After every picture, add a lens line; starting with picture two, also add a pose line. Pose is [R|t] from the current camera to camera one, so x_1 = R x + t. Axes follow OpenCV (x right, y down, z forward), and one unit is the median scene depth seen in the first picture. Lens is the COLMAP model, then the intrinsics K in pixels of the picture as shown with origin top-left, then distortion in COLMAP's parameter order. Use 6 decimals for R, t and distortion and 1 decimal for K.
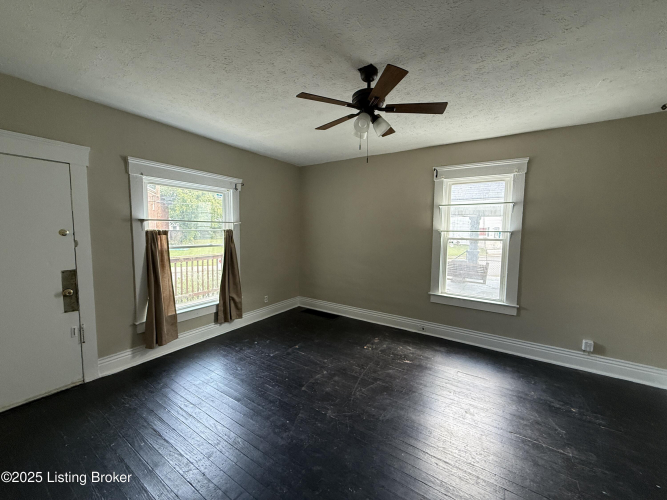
lens RADIAL K [[265.3, 0, 333.4], [0, 265.3, 249.4], [0, 0, 1]] dist [0.001869, -0.000012]
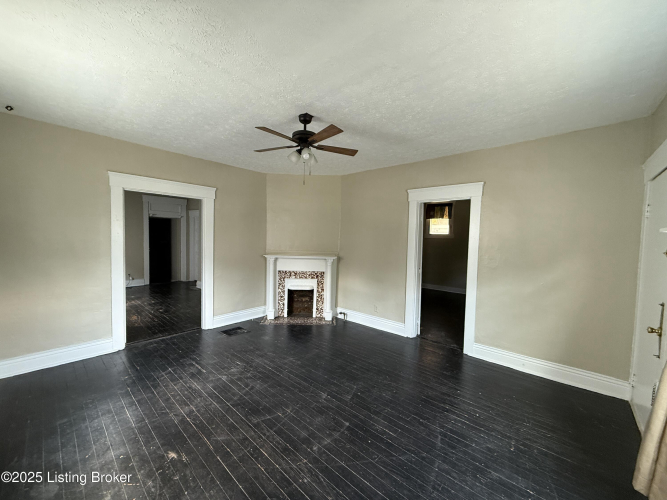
lens RADIAL K [[265.3, 0, 332.9], [0, 265.3, 249.4], [0, 0, 1]] dist [0.001869, -0.000012]
pose [[-0.986530, -0.045723, 0.157059, -0.159757], [-0.025256, 0.991203, 0.129922, -0.128167], [-0.161618, 0.124205, -0.979006, 1.610878]]
